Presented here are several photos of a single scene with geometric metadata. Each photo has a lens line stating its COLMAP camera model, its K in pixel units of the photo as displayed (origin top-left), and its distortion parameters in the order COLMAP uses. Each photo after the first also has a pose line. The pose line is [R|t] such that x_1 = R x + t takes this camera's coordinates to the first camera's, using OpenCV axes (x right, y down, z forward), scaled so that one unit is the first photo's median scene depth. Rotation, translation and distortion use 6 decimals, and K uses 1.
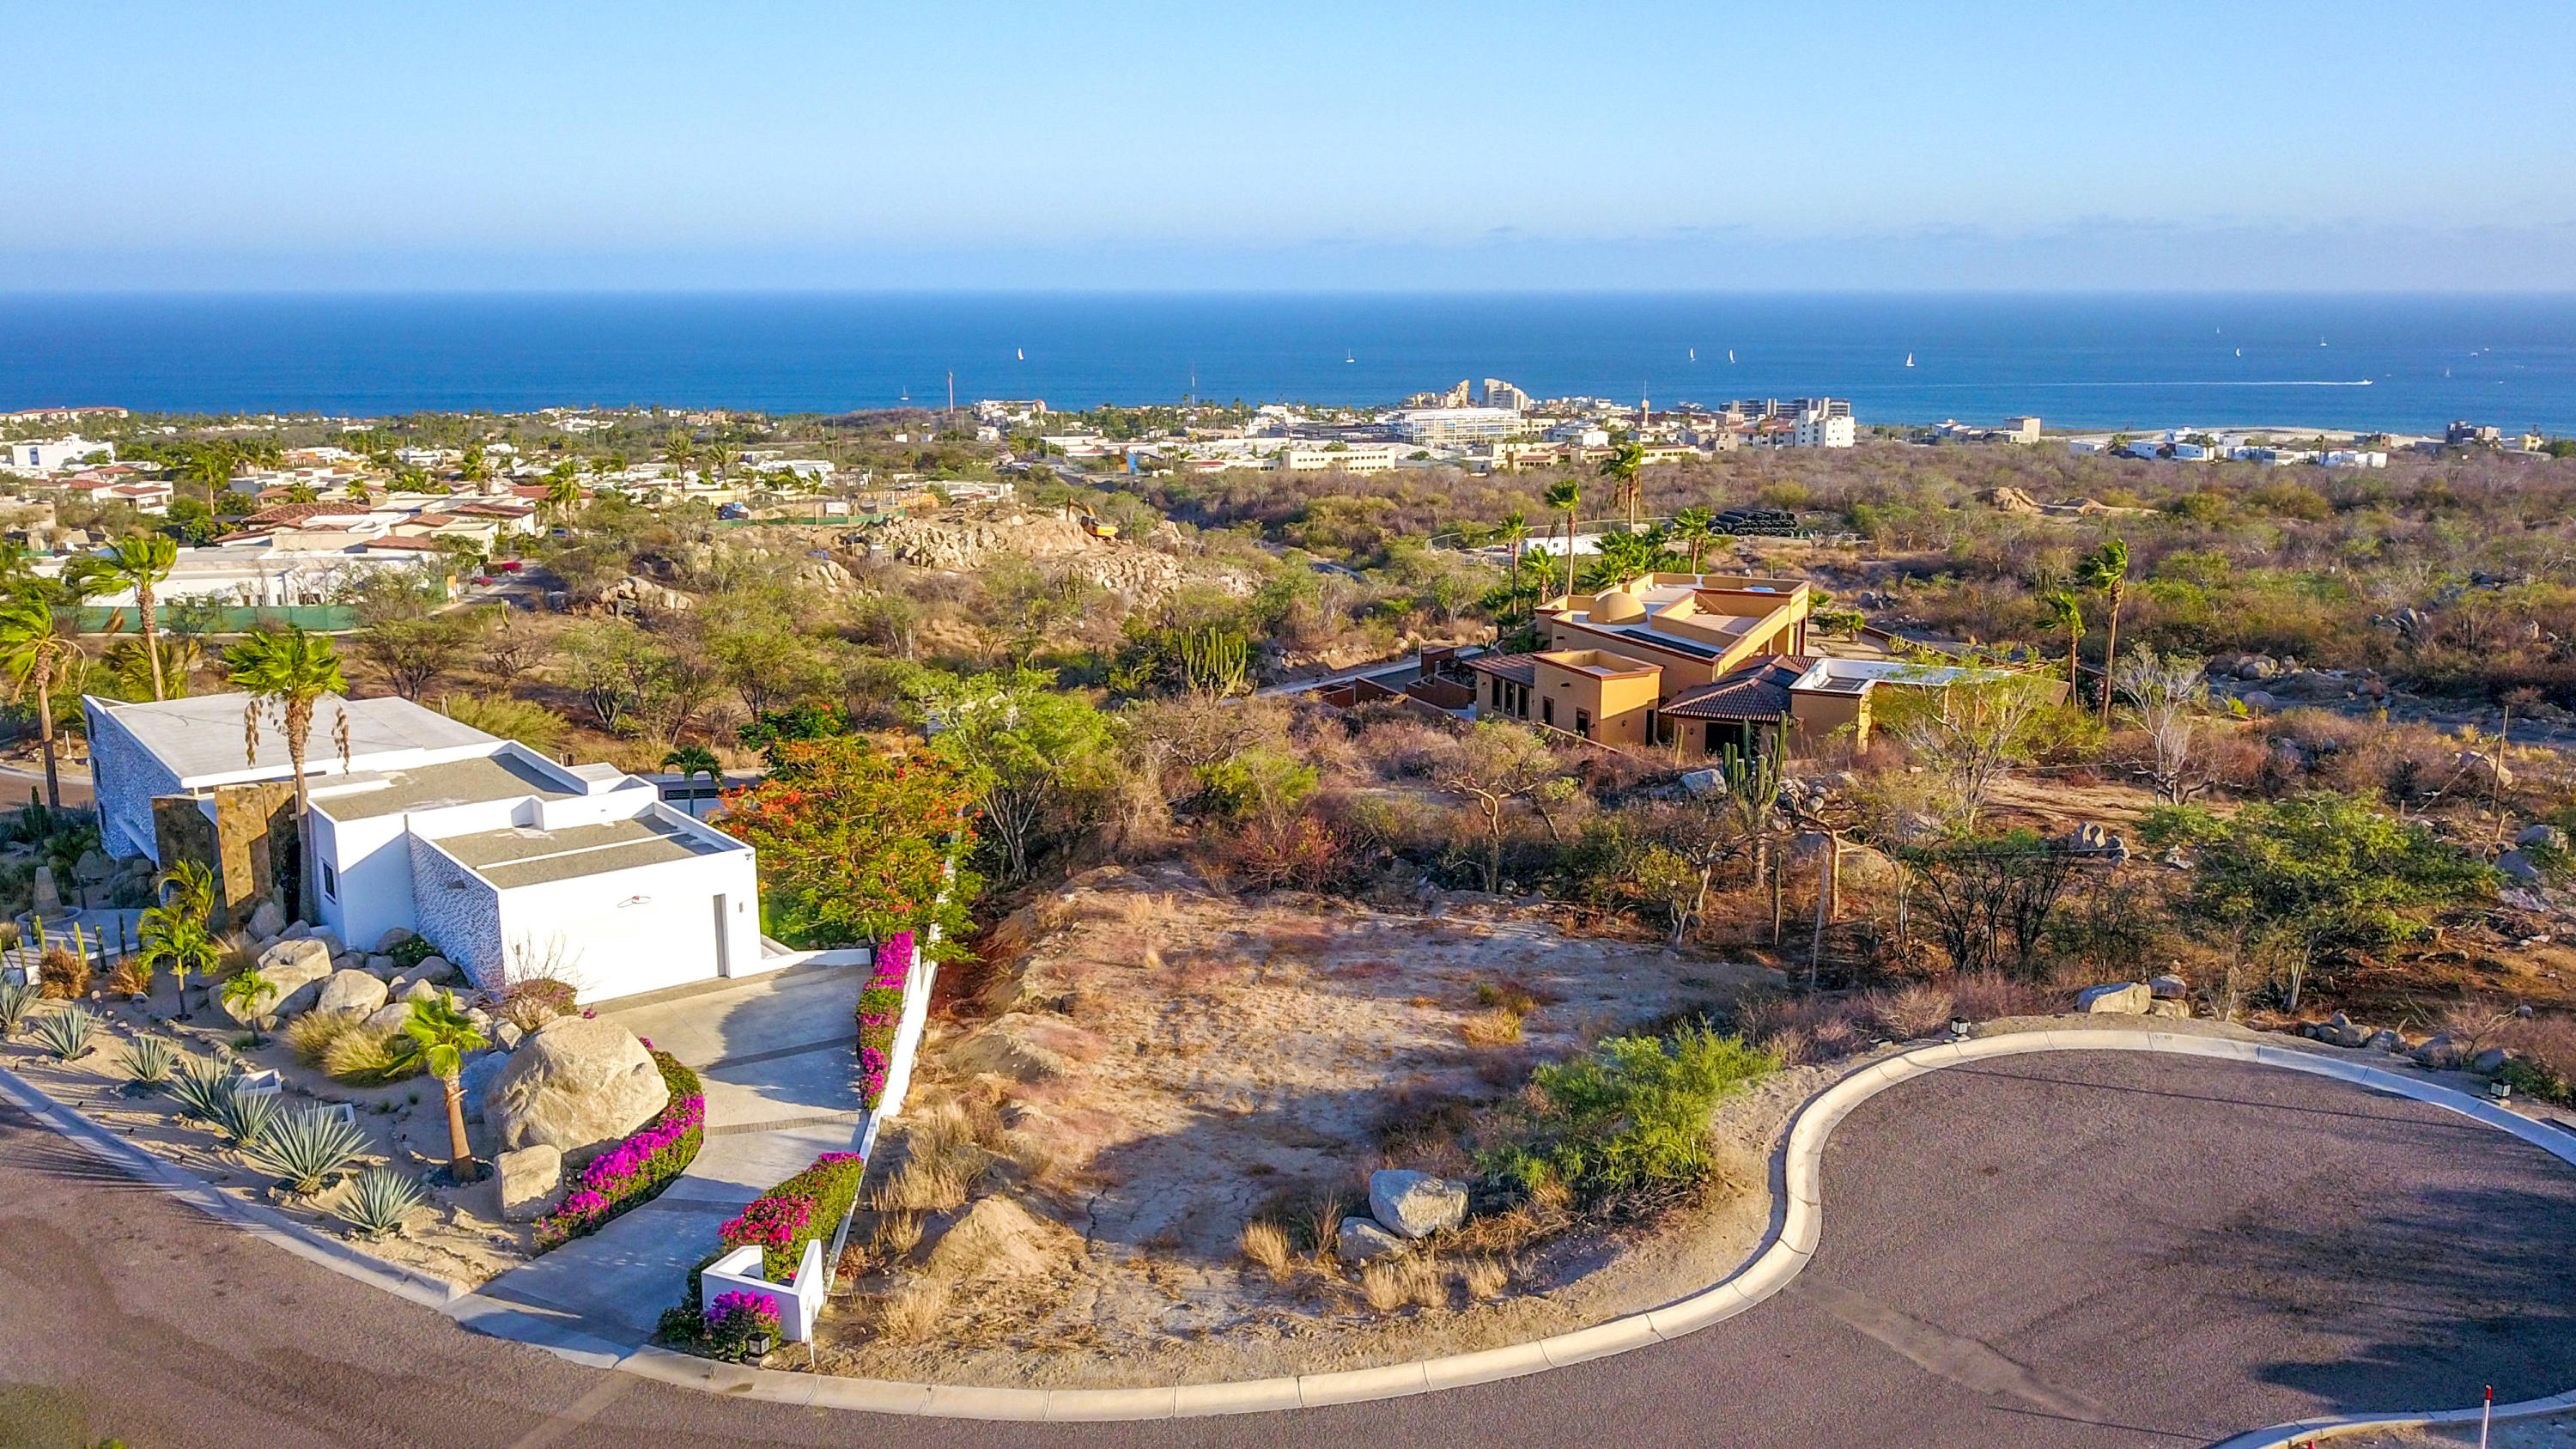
lens RADIAL K [[2149.8, 0, 1247.4], [0, 2149.8, 722.7], [0, 0, 1]] dist [-0.014906, -0.006623]
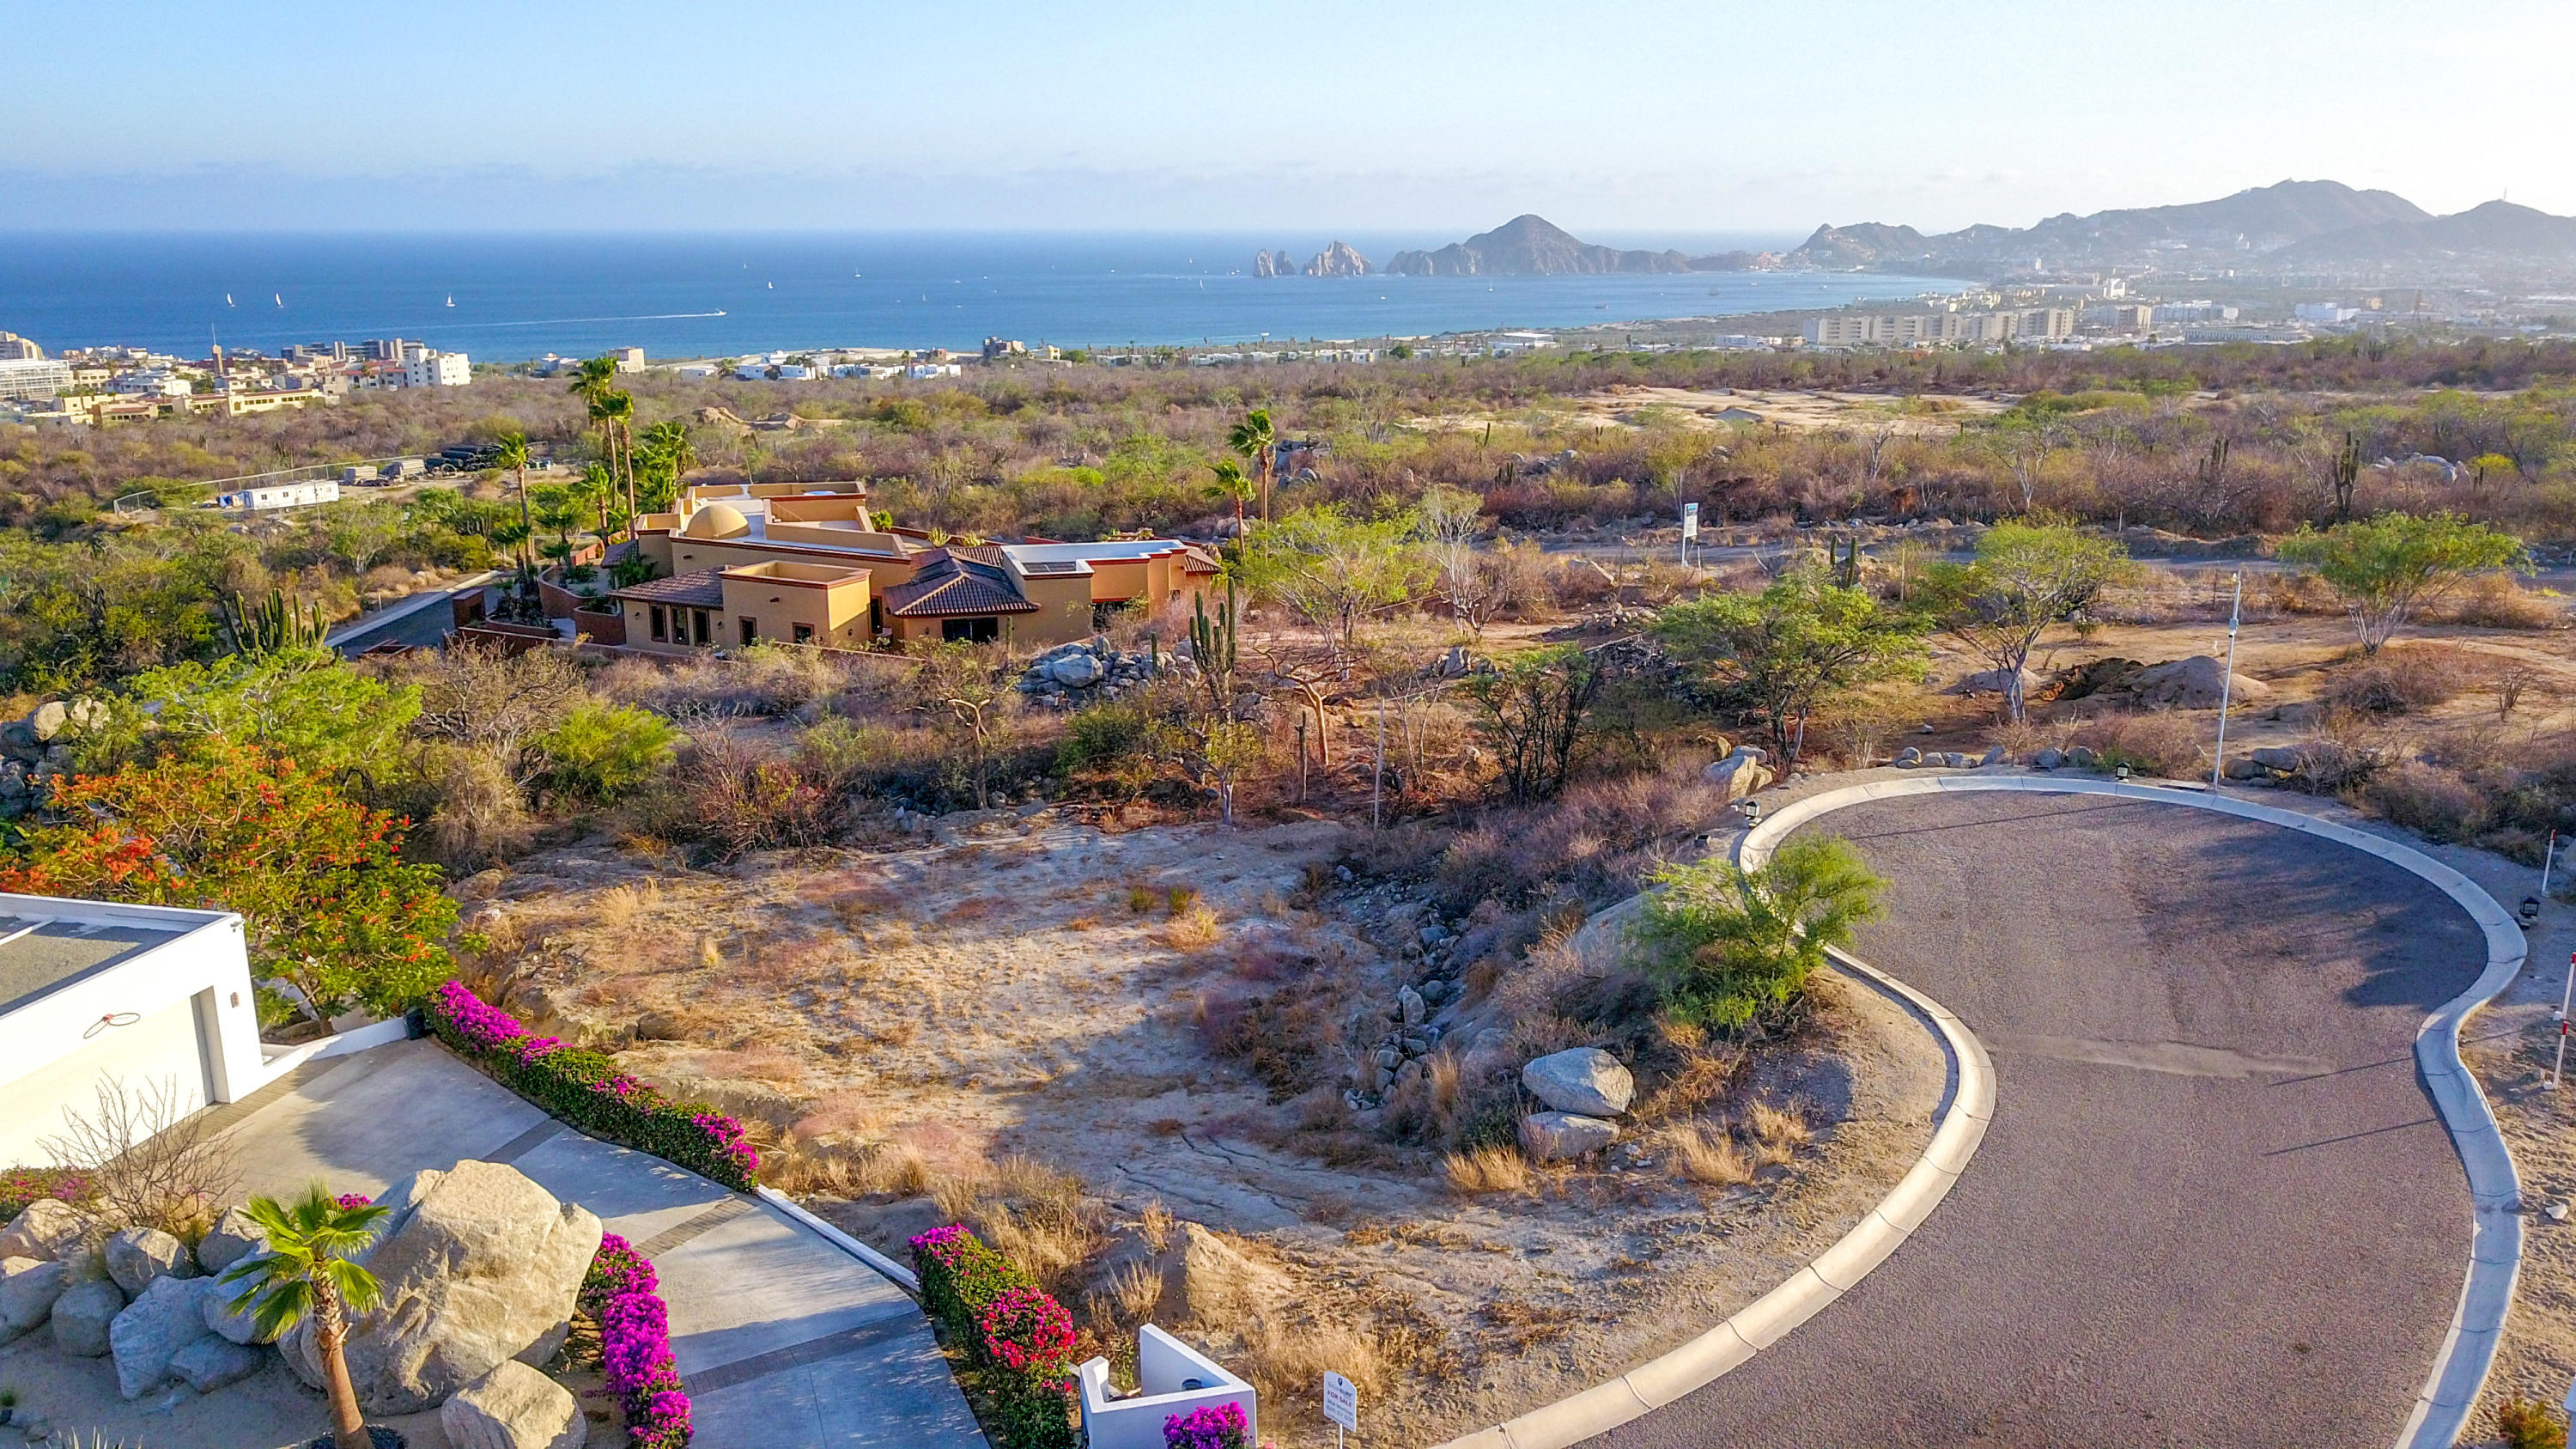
lens RADIAL K [[2048.1, 0, 1281.6], [0, 2048.1, 660.1], [0, 0, 1]] dist [-0.003381, 0.001901]
pose [[0.764537, -0.131036, 0.631121, -0.369223], [0.127561, 0.990512, 0.051128, -0.014985], [-0.631832, 0.041417, 0.773998, 0.247398]]
